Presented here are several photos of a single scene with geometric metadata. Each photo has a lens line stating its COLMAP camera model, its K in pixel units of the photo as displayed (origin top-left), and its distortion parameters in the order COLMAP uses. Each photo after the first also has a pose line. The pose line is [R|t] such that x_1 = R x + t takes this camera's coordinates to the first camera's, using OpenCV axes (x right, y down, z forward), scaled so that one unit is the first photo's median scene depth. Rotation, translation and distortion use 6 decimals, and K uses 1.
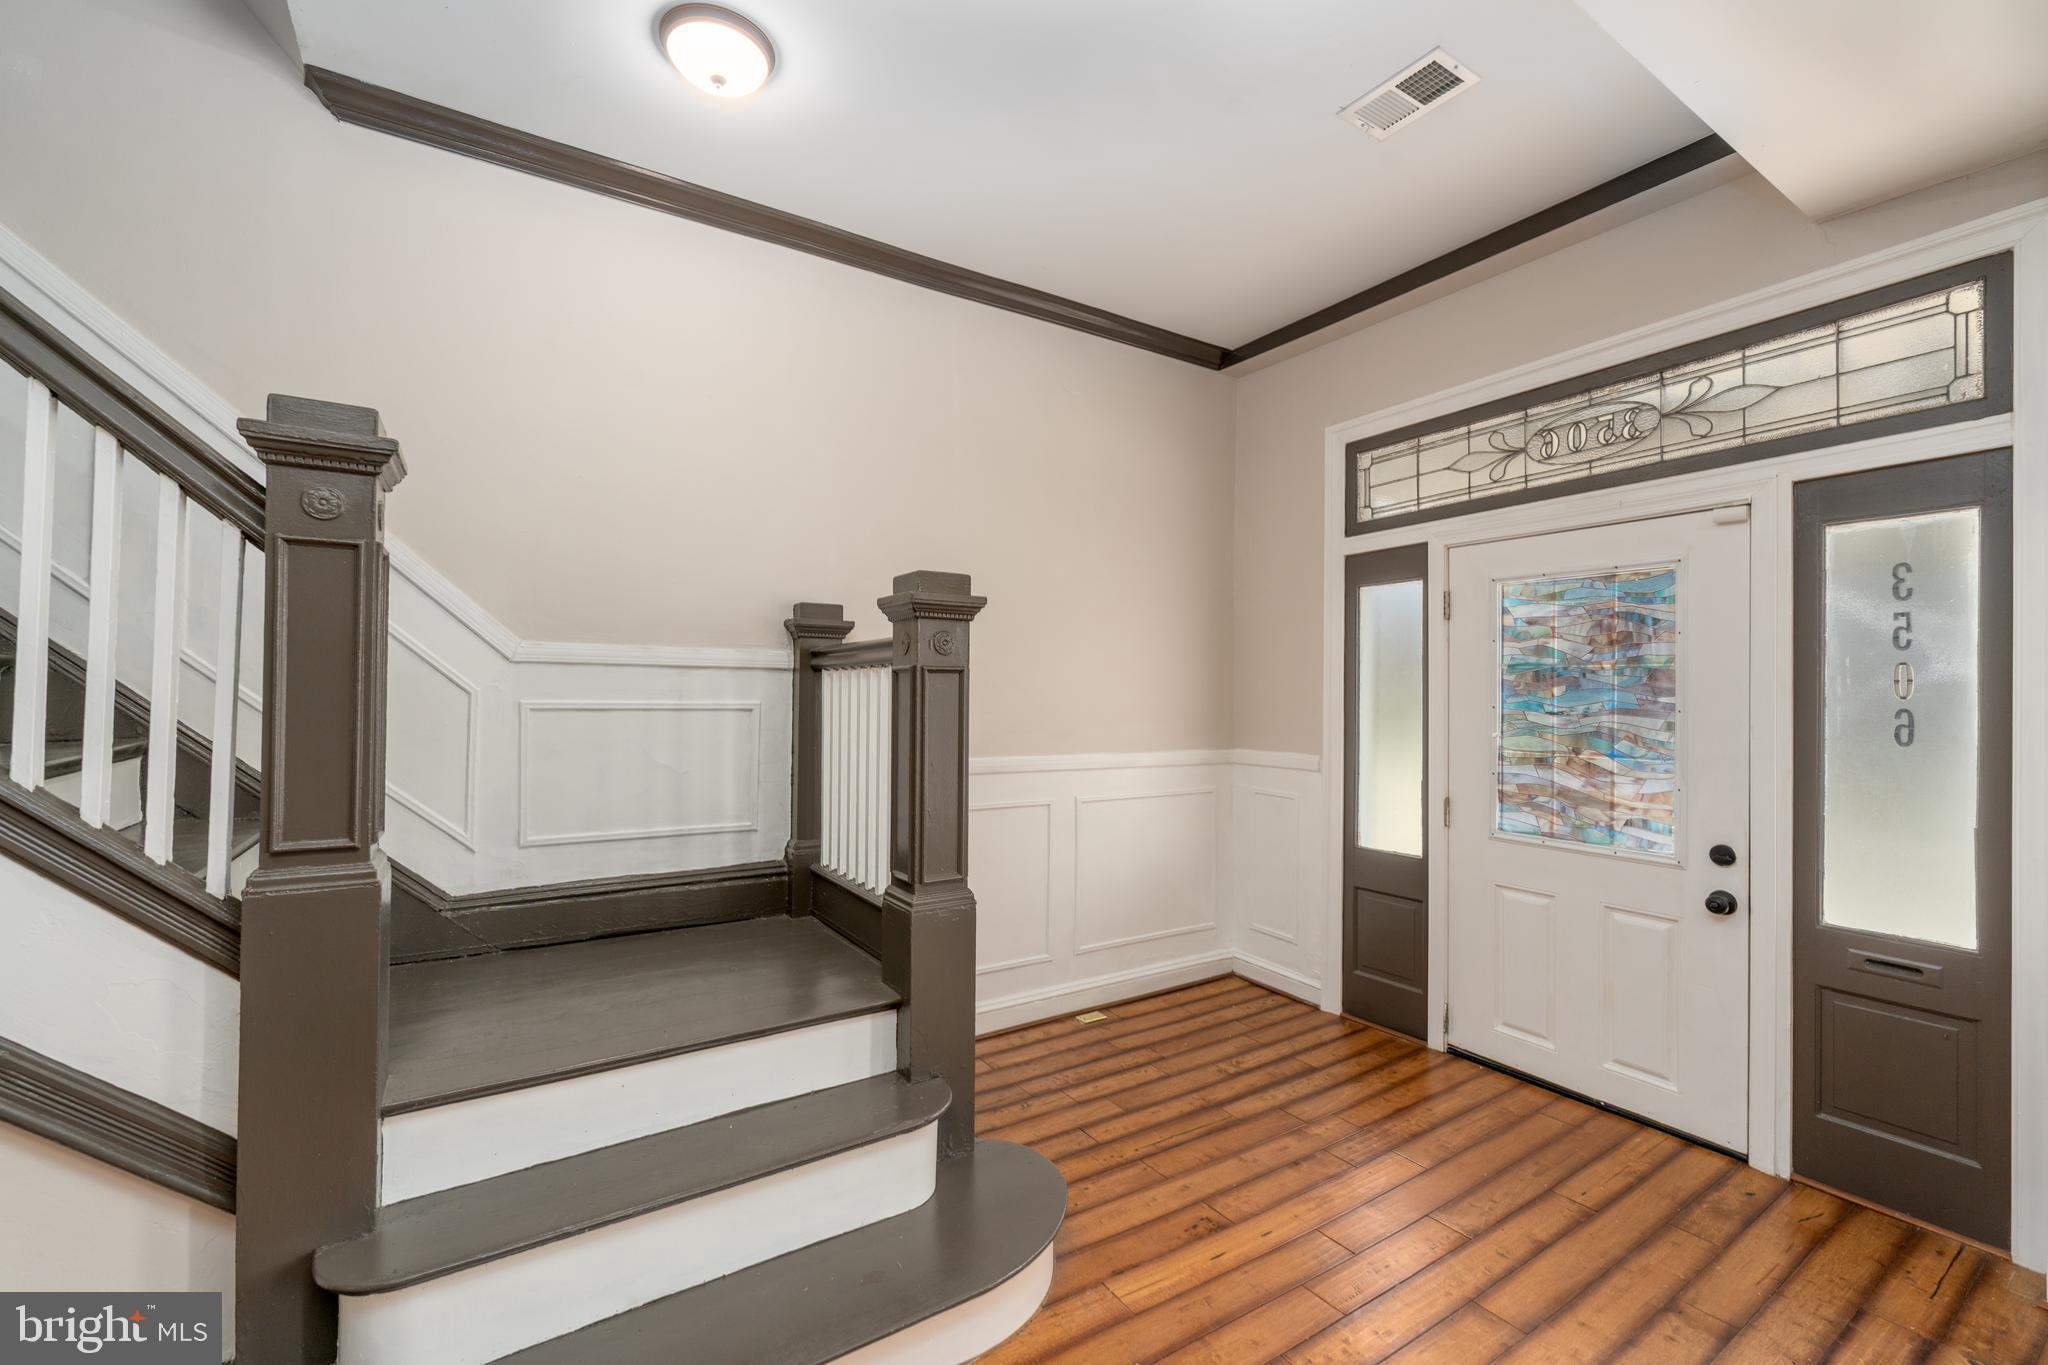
lens RADIAL K [[837.8, 0, 1034.9], [0, 837.8, 711.9], [0, 0, 1]] dist [-0.000137, -0.000554]
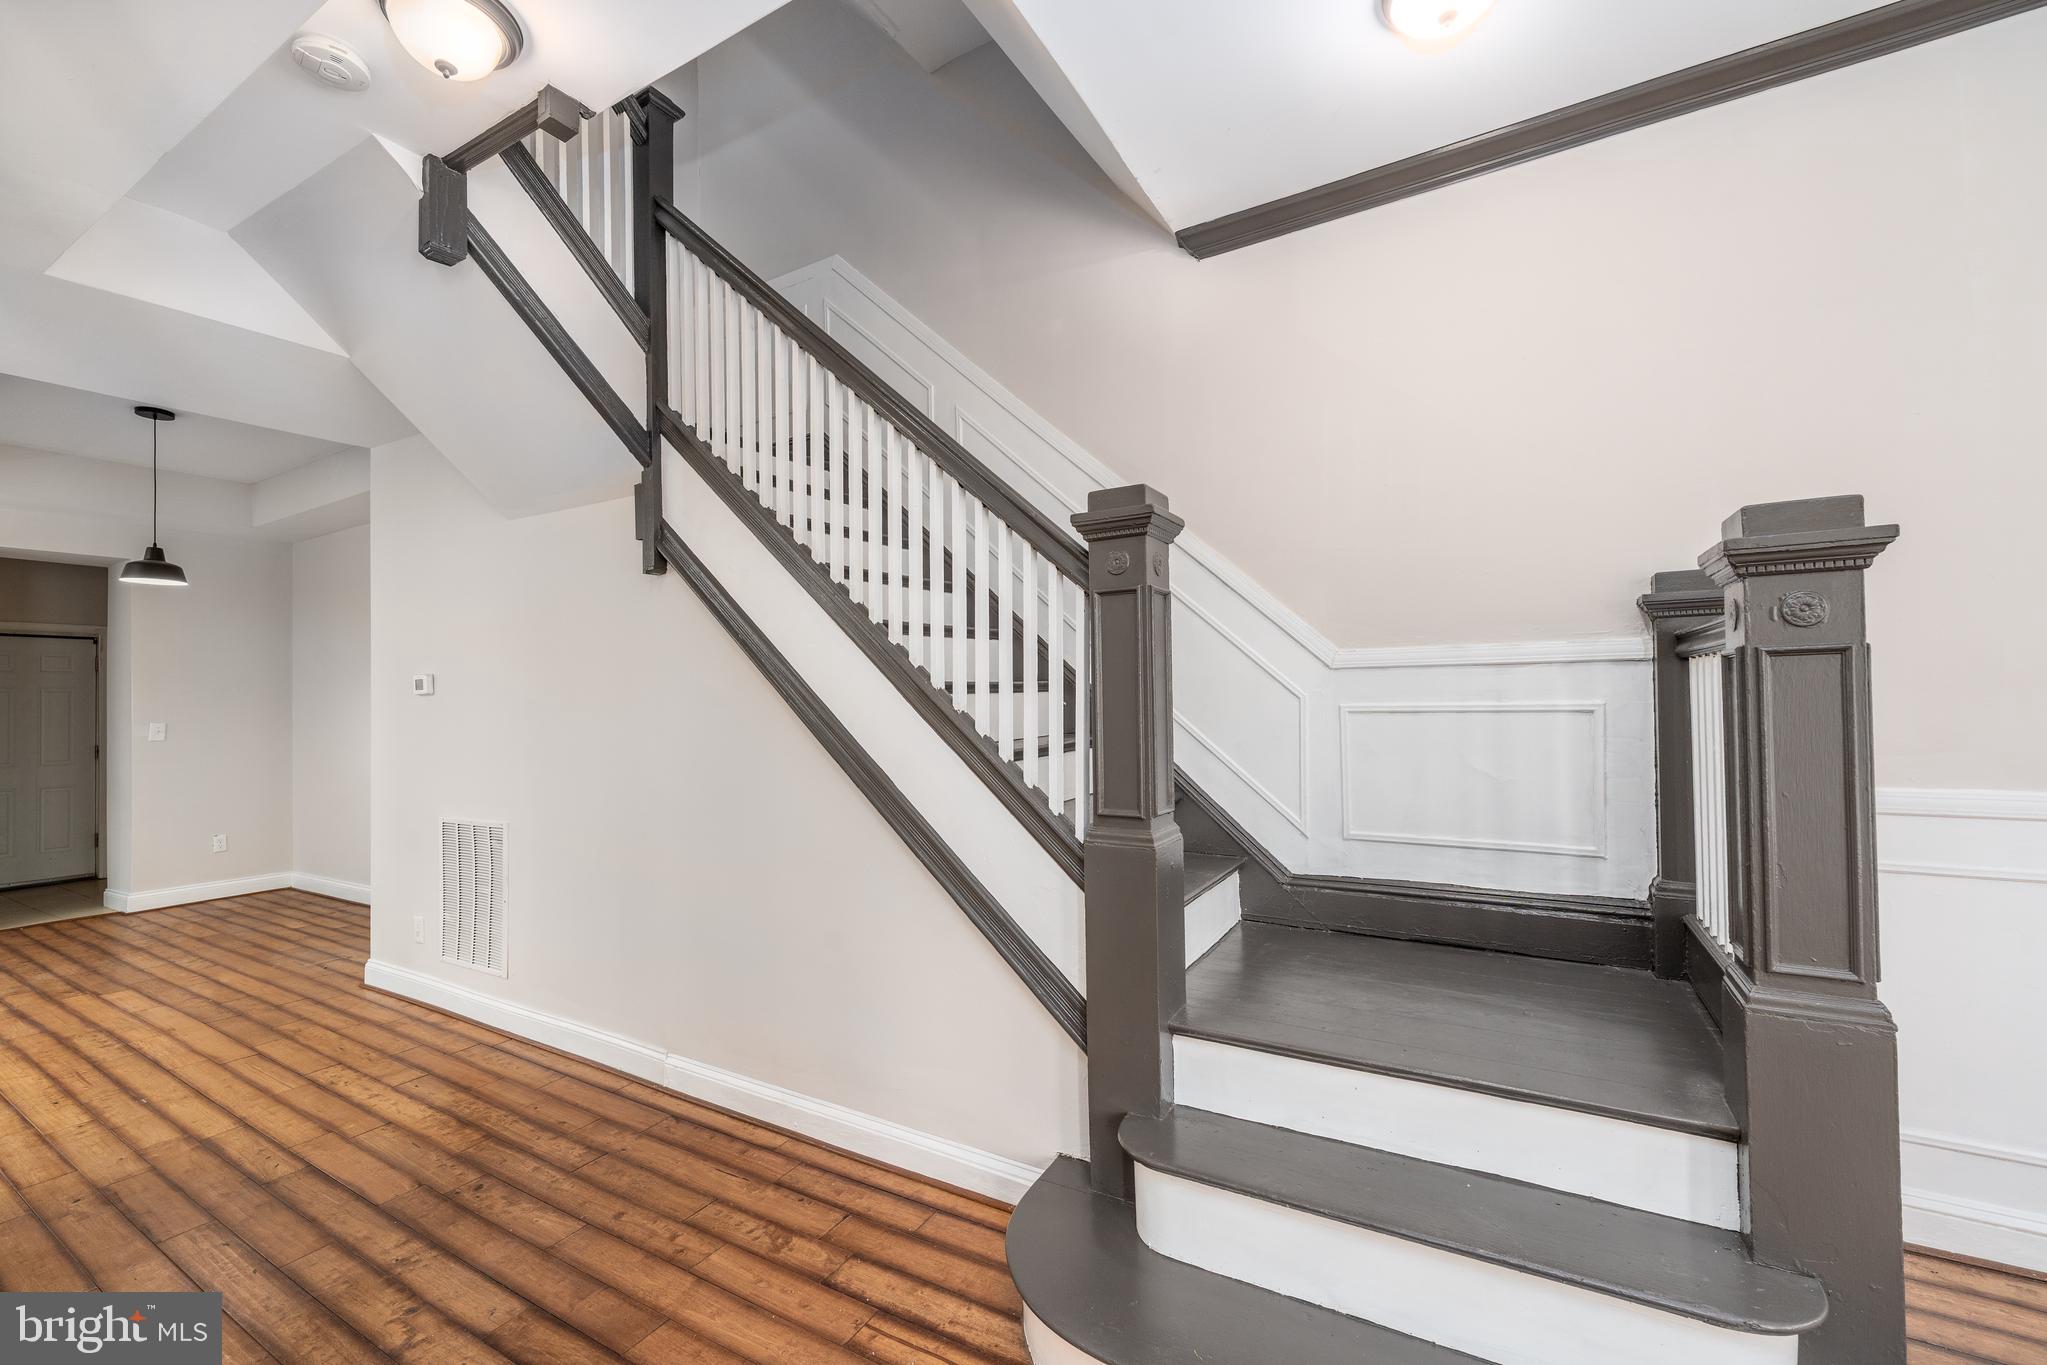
lens RADIAL K [[837.4, 0, 1028.9], [0, 837.4, 706.7], [0, 0, 1]] dist [-0.000137, -0.000554]
pose [[0.456030, -0.008483, -0.889924, 0.167716], [0.002386, 0.999963, -0.008309, -0.001825], [0.889961, 0.001666, 0.456034, 0.144904]]
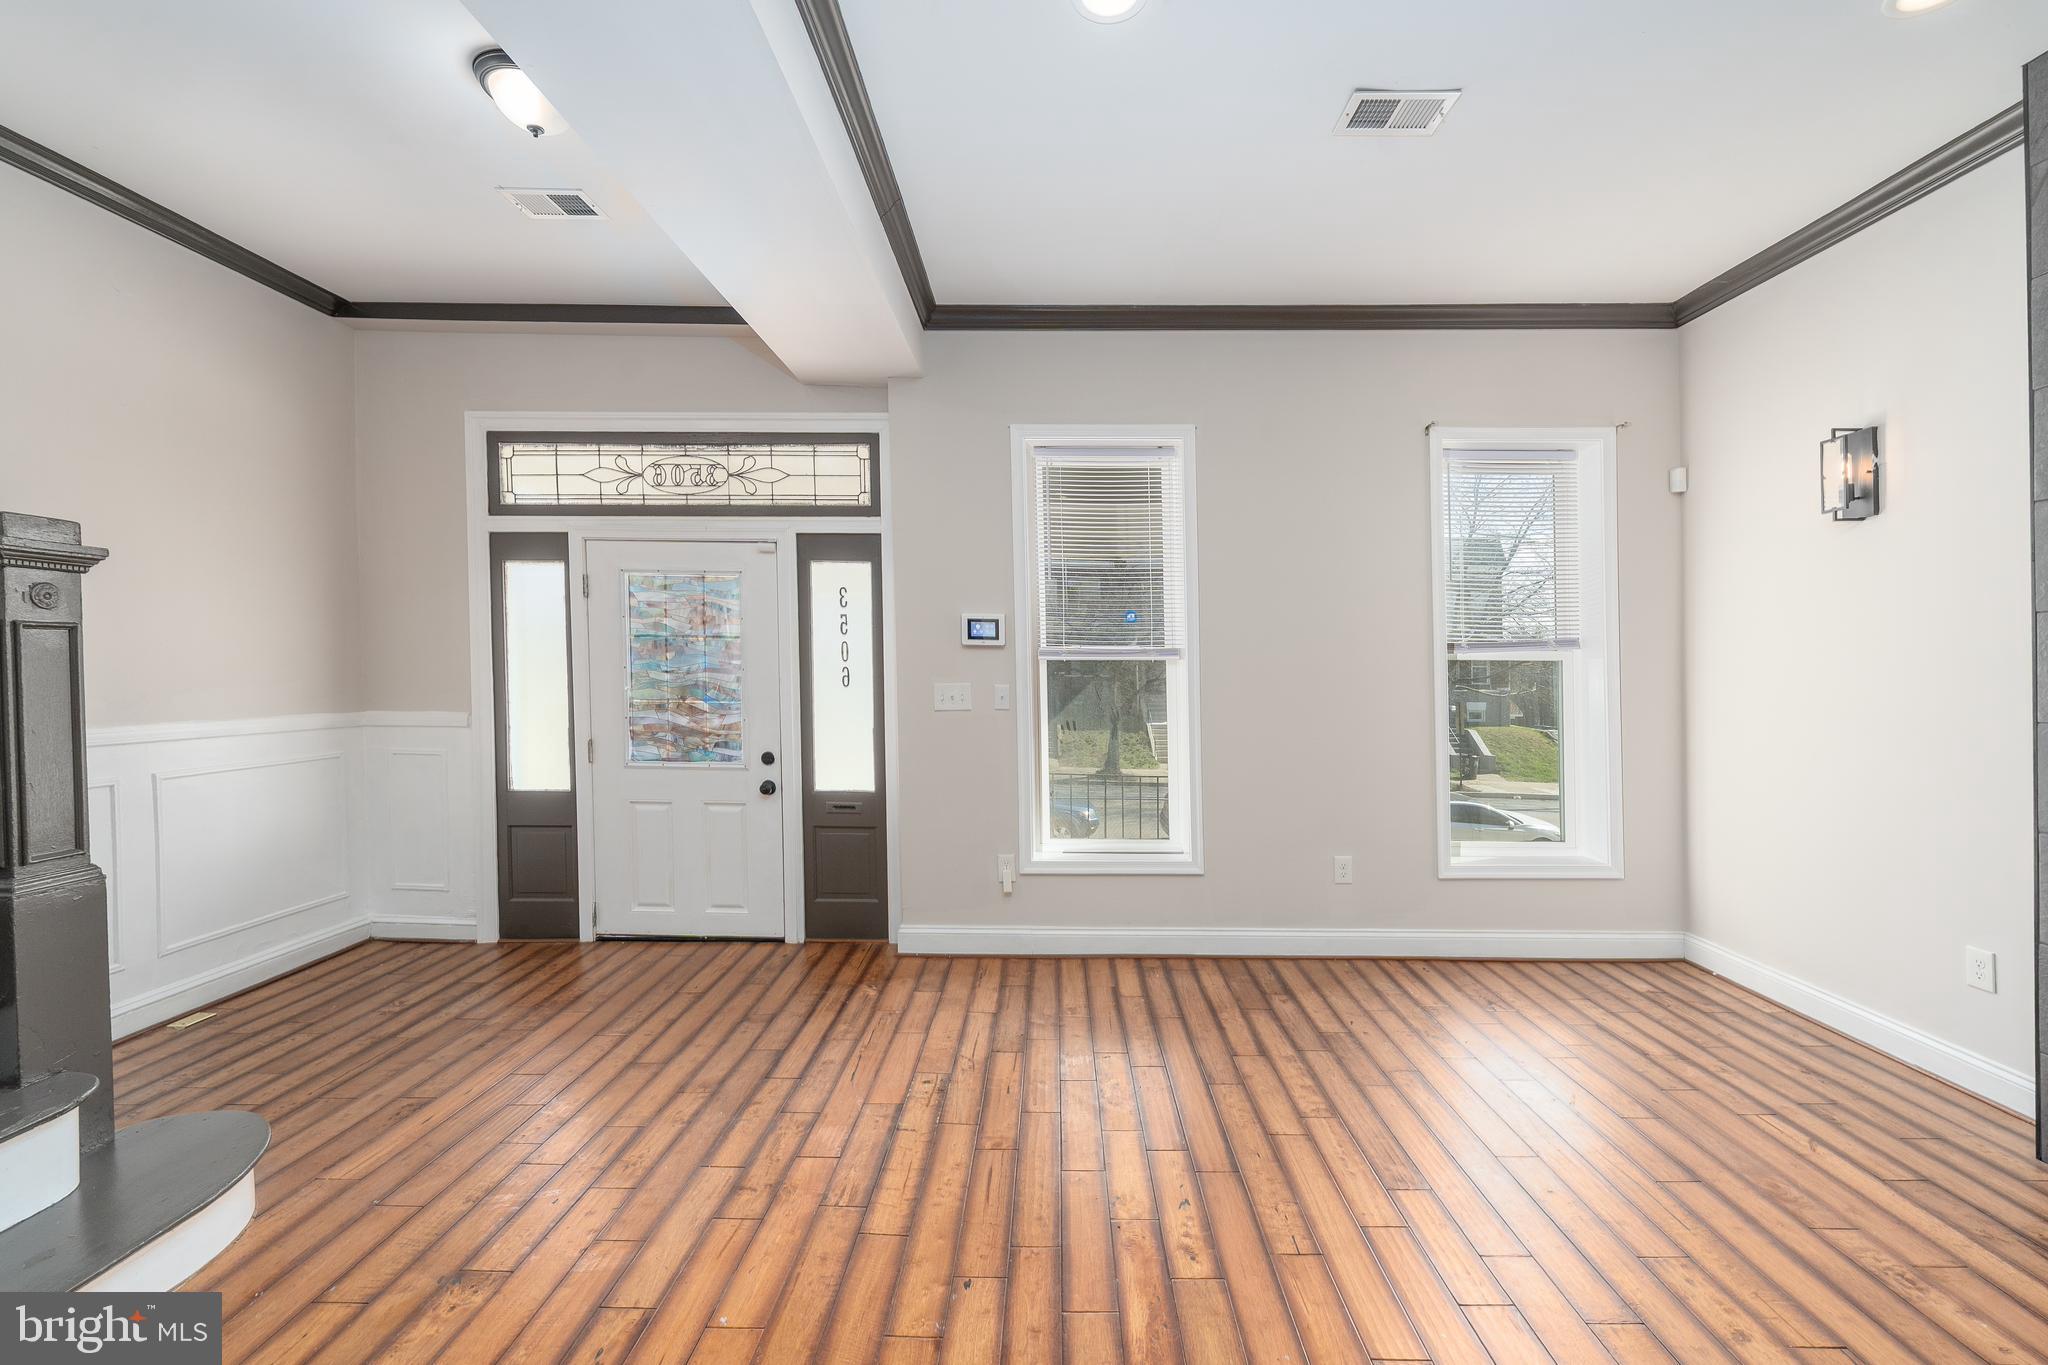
lens RADIAL K [[837.8, 0, 1039.9], [0, 837.8, 700.1], [0, 0, 1]] dist [-0.000137, -0.000554]
pose [[0.553933, -0.034379, 0.831851, -0.231642], [0.011096, 0.999363, 0.033914, 0.009892], [-0.832487, -0.009556, 0.553962, -0.335807]]
